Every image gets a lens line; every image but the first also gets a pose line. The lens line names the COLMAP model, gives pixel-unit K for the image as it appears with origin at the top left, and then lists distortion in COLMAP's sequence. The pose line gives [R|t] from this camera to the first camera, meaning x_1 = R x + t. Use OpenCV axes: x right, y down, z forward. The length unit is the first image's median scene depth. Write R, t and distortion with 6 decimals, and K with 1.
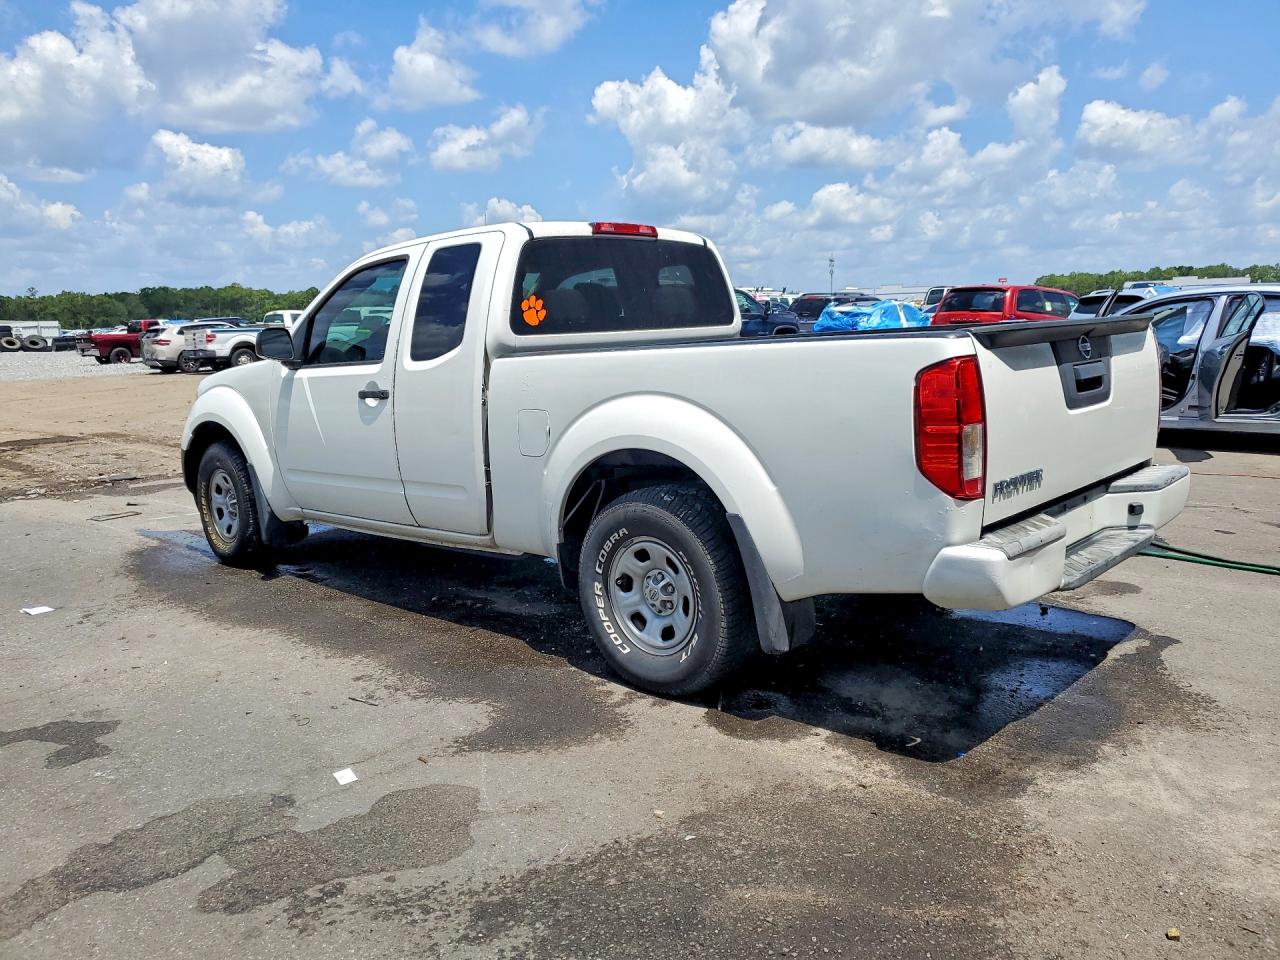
lens RADIAL K [[1011.7, 0, 634.7], [0, 1011.7, 476.1], [0, 0, 1]] dist [0.022081, 0.002654]
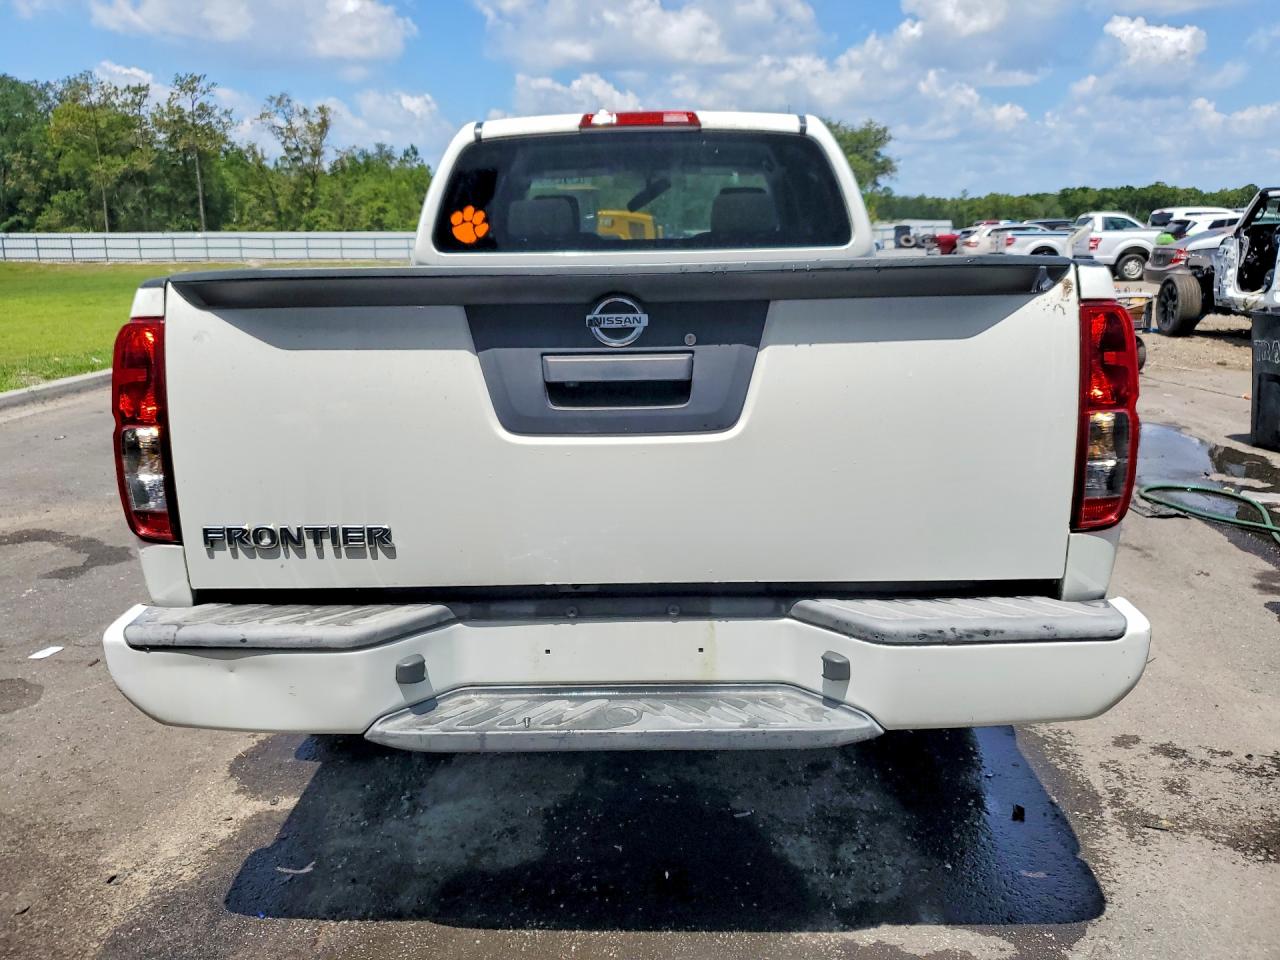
lens RADIAL K [[1011.5, 0, 636.2], [0, 1011.5, 481.3], [0, 0, 1]] dist [-0.013965, 0.045672]
pose [[0.661139, 0.198895, -0.723419, 0.094206], [-0.125598, 0.979955, 0.154641, -0.014535], [0.739675, -0.011379, 0.672868, 0.076029]]
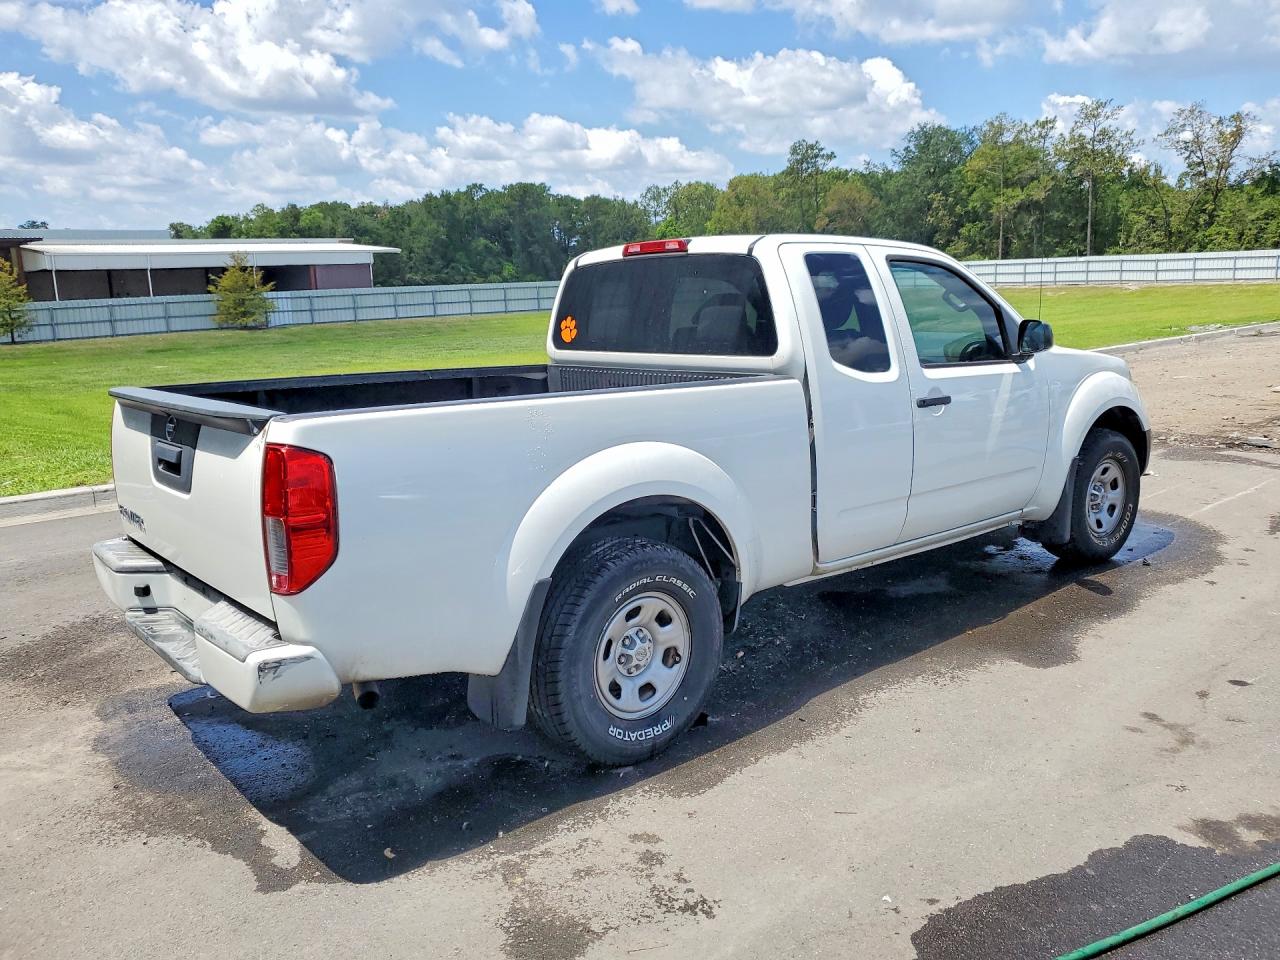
lens RADIAL K [[1011.7, 0, 634.7], [0, 1011.7, 476.1], [0, 0, 1]] dist [0.022081, 0.002654]
pose [[-0.127200, 0.223832, -0.966292, 0.151143], [-0.113454, 0.964528, 0.238358, -0.041315], [0.985367, 0.139949, -0.097293, 0.174544]]
